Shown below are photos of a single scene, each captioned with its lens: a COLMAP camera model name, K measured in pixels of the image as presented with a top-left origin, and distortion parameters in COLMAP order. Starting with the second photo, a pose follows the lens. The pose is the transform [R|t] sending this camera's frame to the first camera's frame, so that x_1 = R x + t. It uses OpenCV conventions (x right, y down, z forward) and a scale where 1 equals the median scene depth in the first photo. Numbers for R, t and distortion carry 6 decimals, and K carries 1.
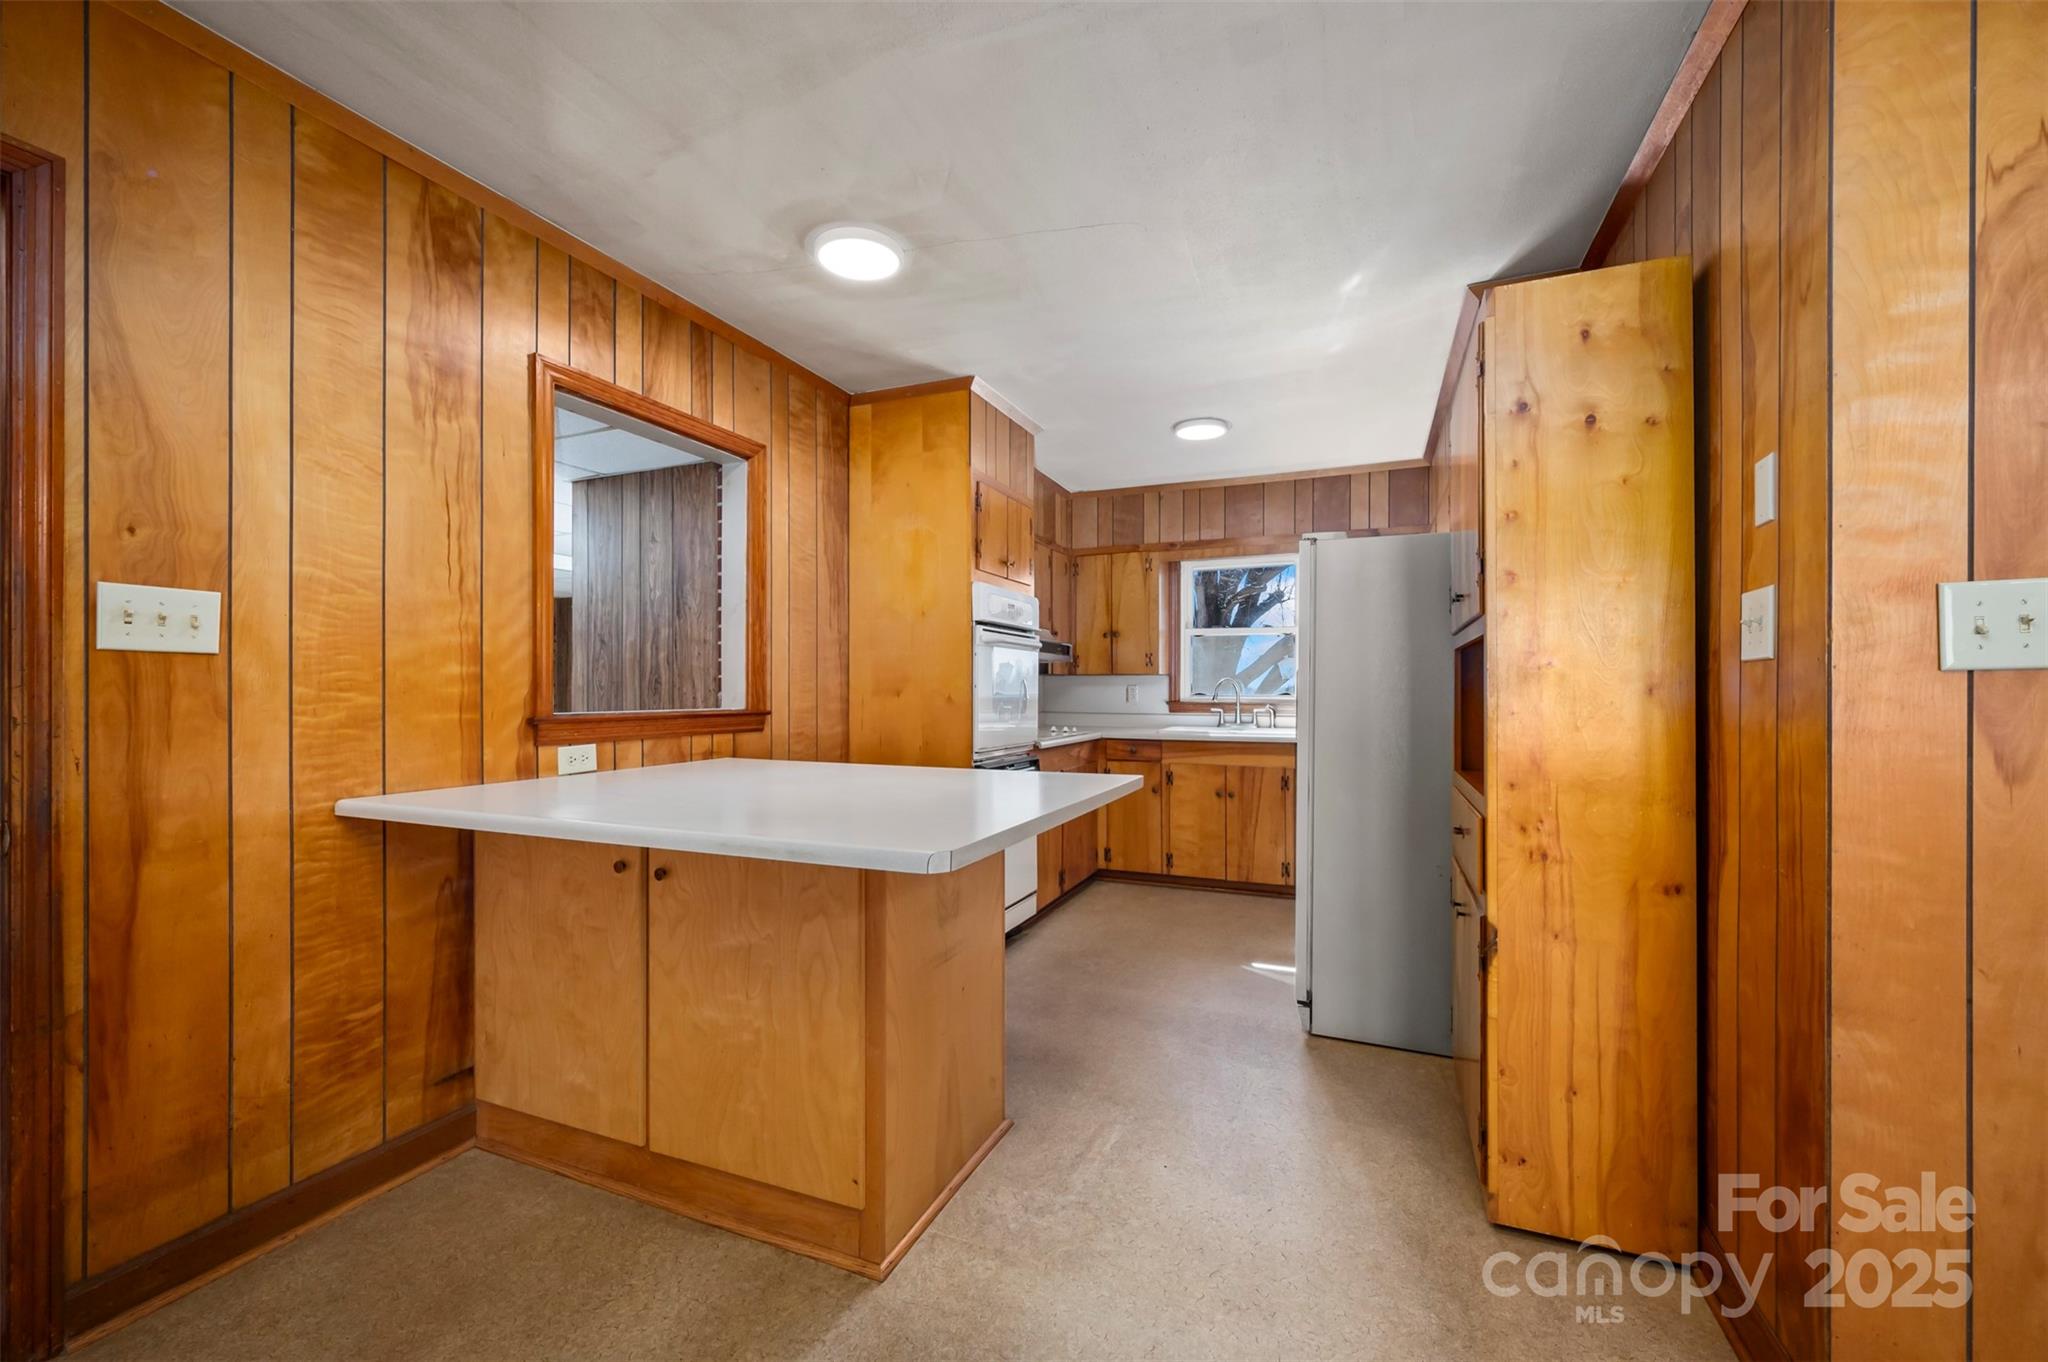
lens RADIAL K [[815.9, 0, 1016.4], [0, 815.9, 693.2], [0, 0, 1]] dist [-0.002046, -0.000577]
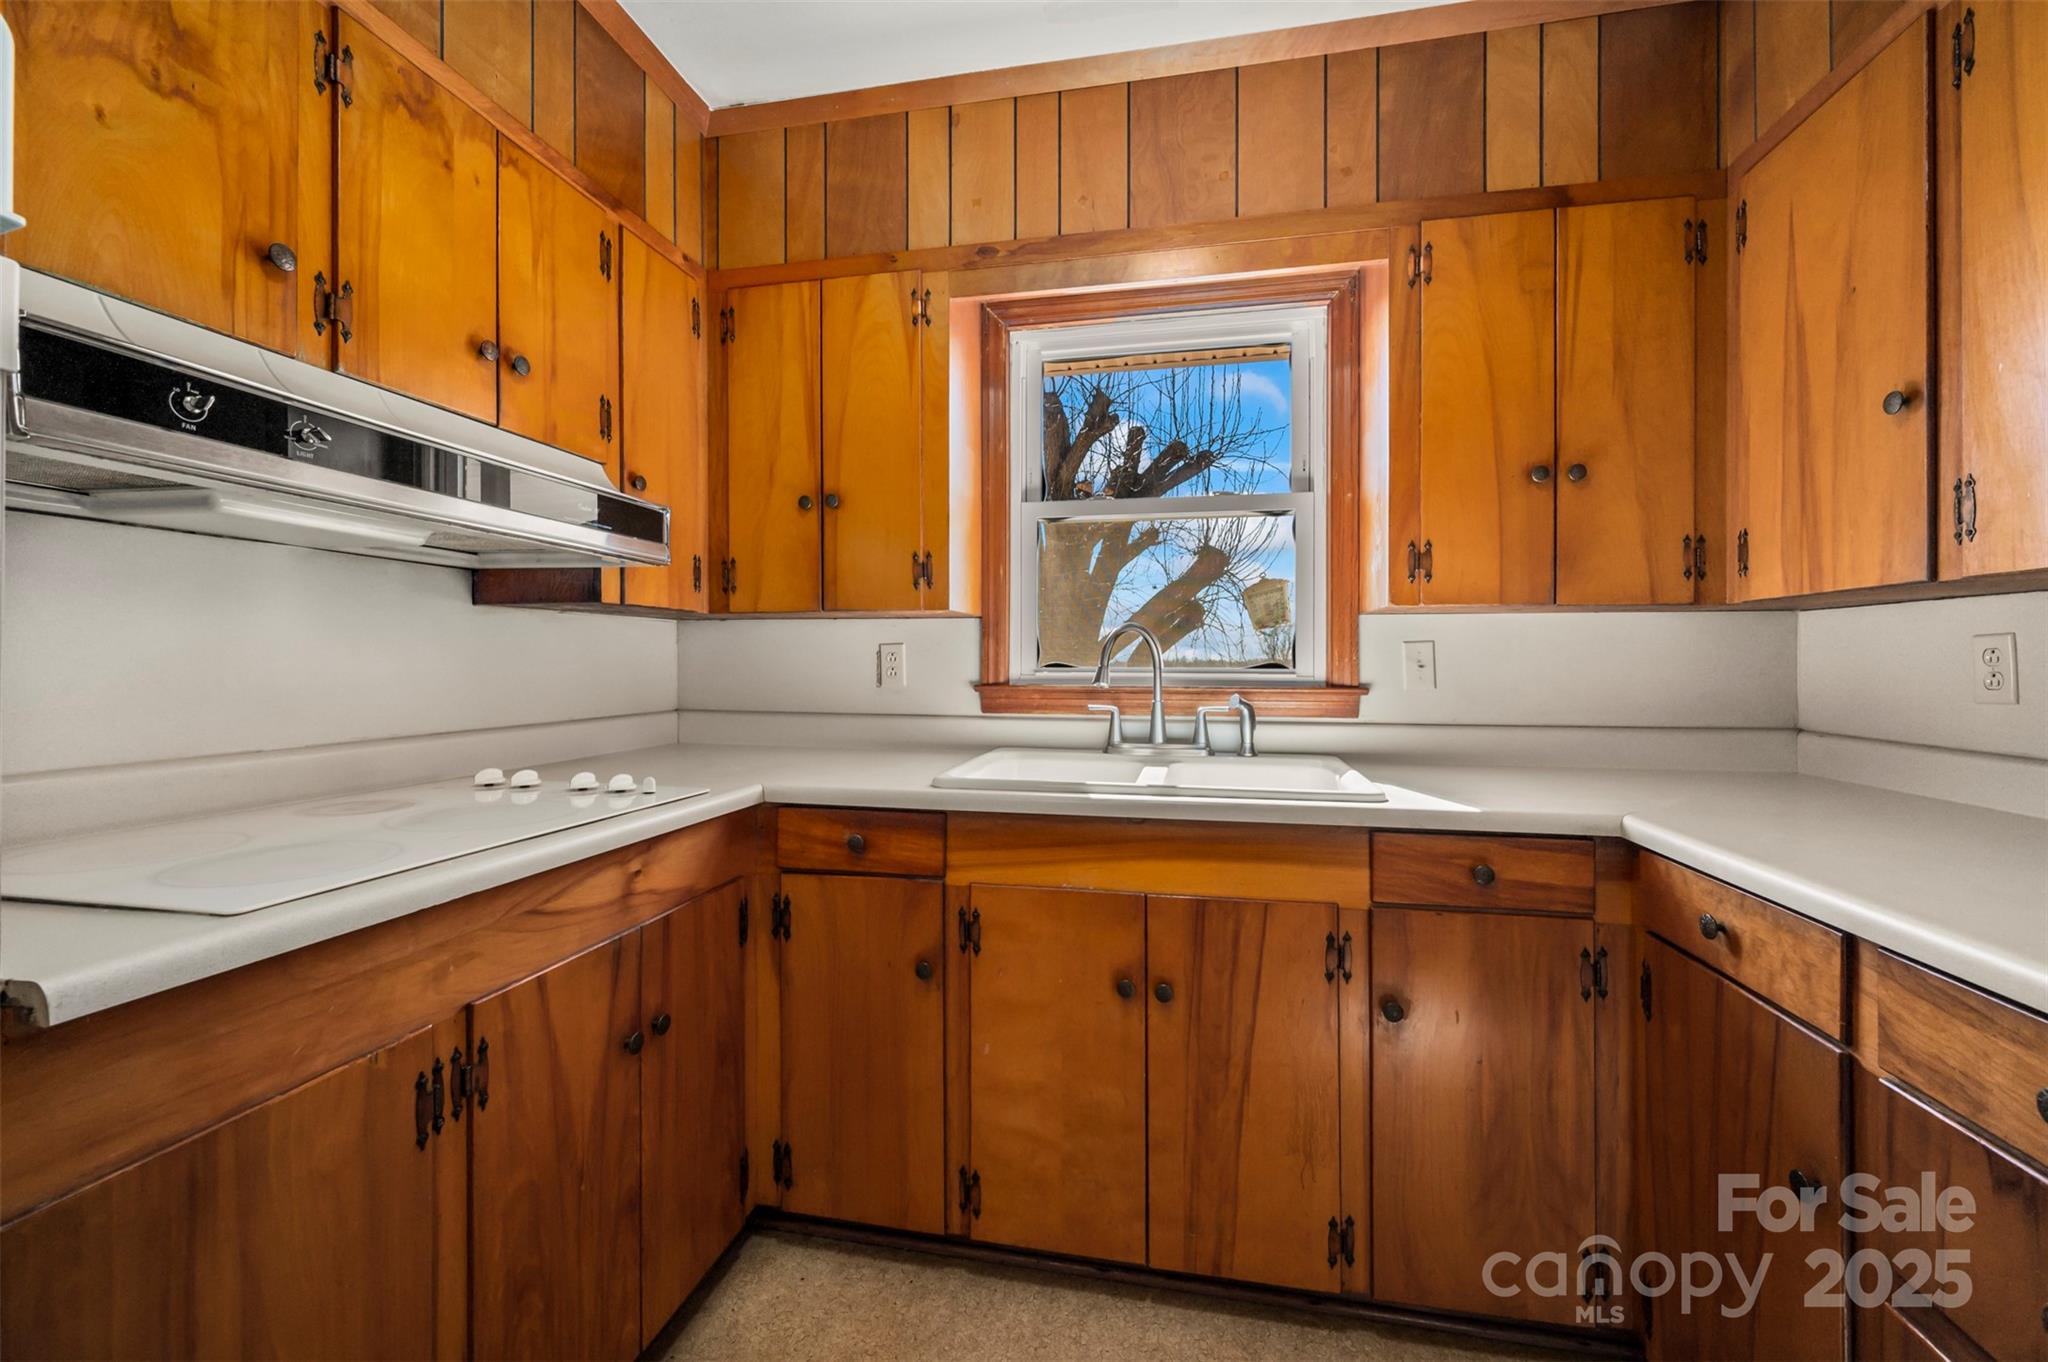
lens RADIAL K [[815.9, 0, 1044.5], [0, 815.9, 652.8], [0, 0, 1]] dist [-0.002046, -0.000577]
pose [[0.975269, 0.004407, 0.220978, 0.140019], [-0.000003, 0.999801, -0.019927, 0.002795], [-0.221022, 0.019434, 0.975075, 0.657396]]
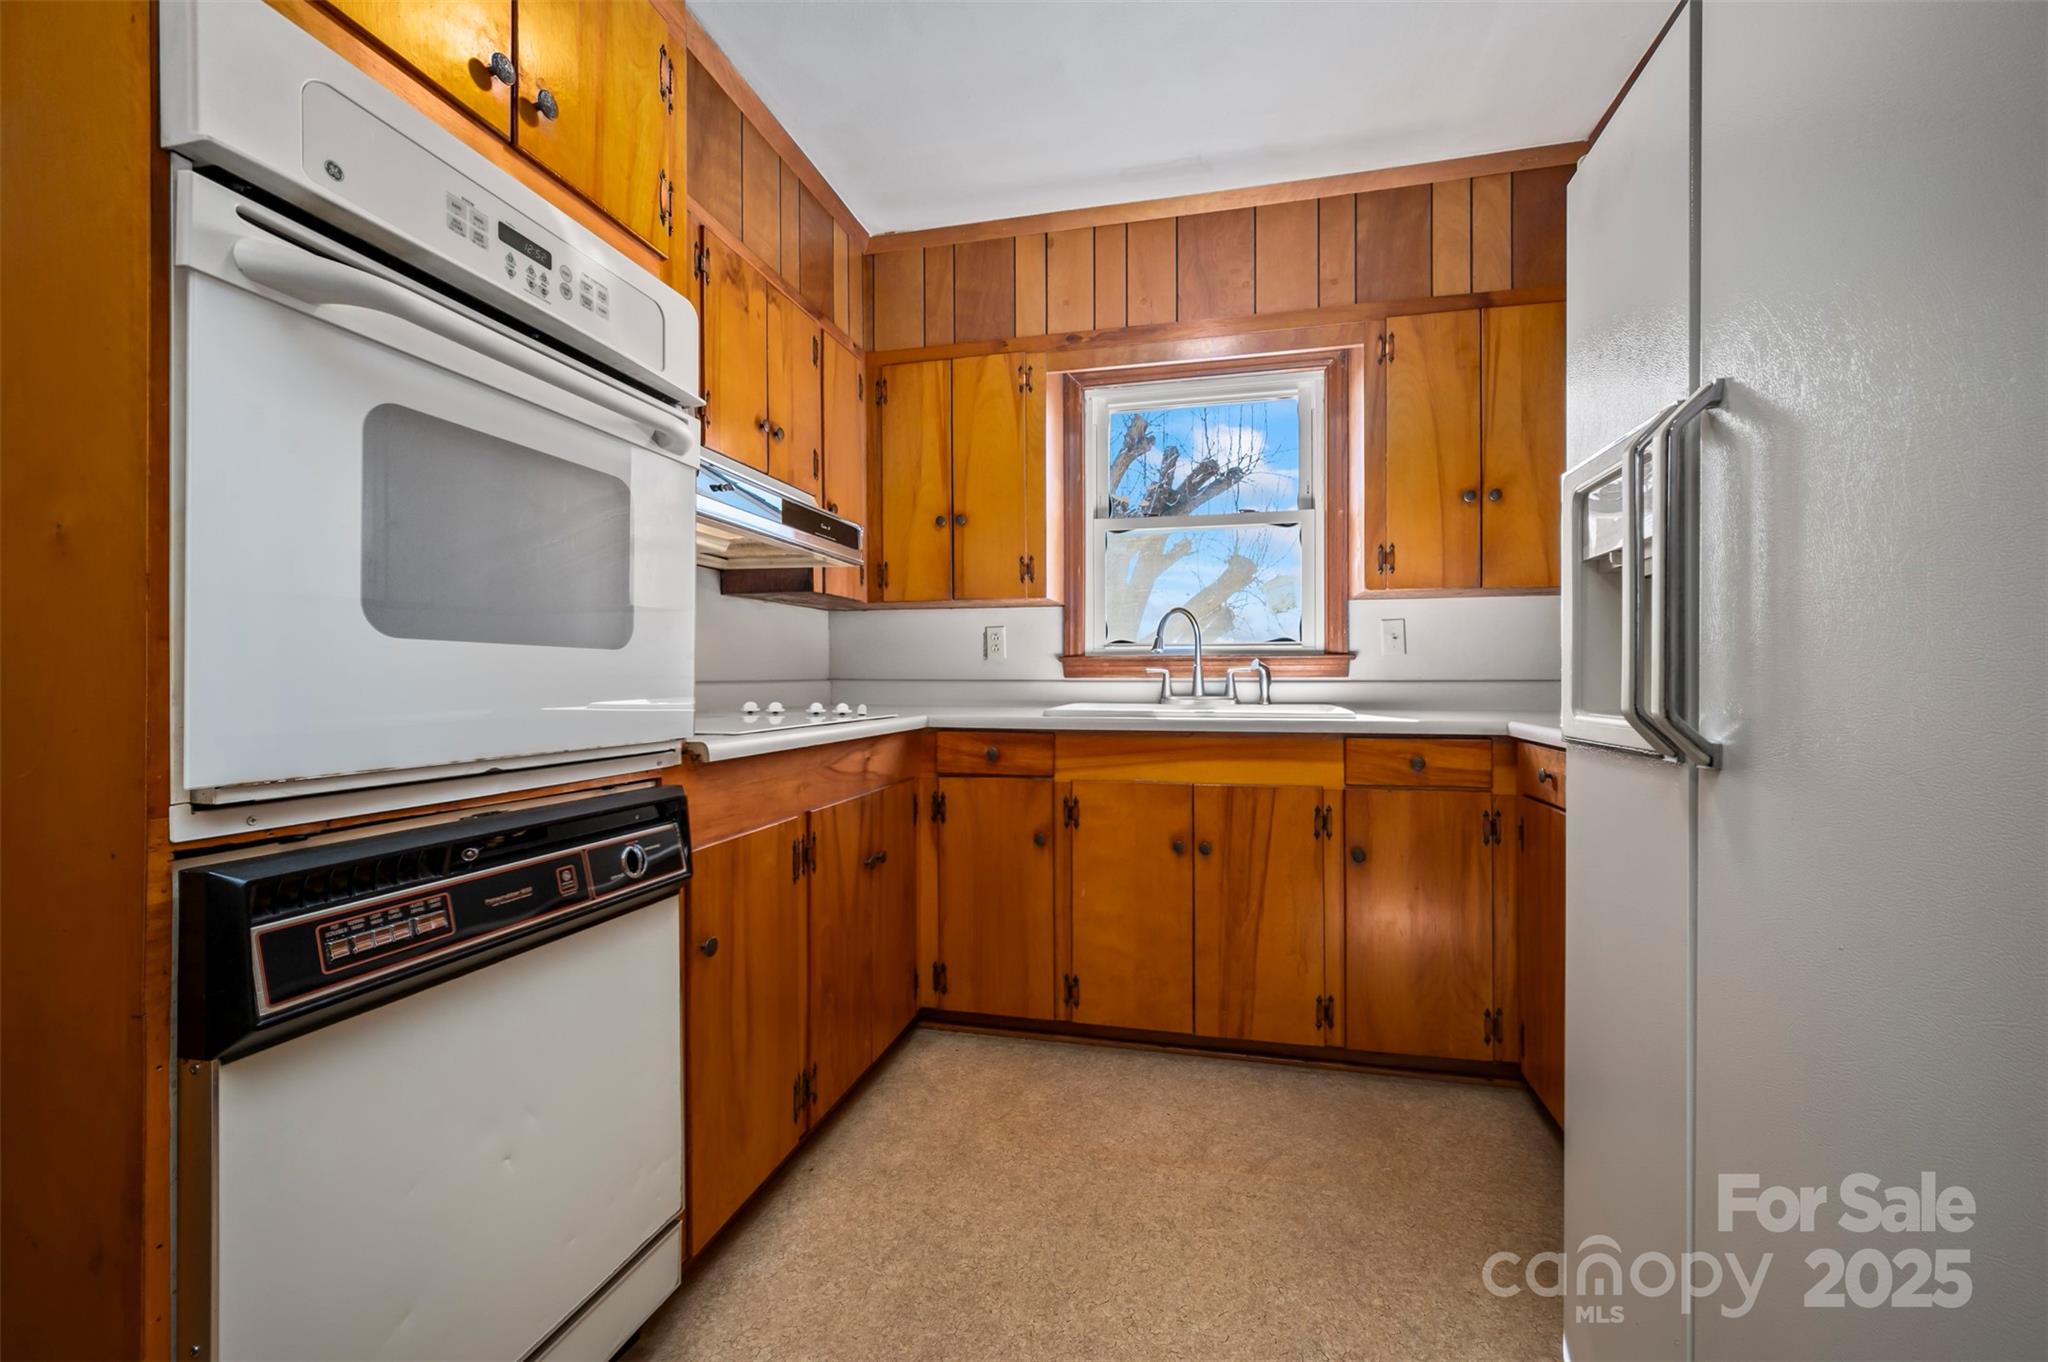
lens RADIAL K [[815.9, 0, 1040.3], [0, 815.9, 669.6], [0, 0, 1]] dist [-0.002046, -0.000577]
pose [[0.983494, 0.000958, 0.180939, 0.083178], [0.002033, 0.999864, -0.016341, 0.029405], [-0.180930, 0.016439, 0.983359, 0.525609]]
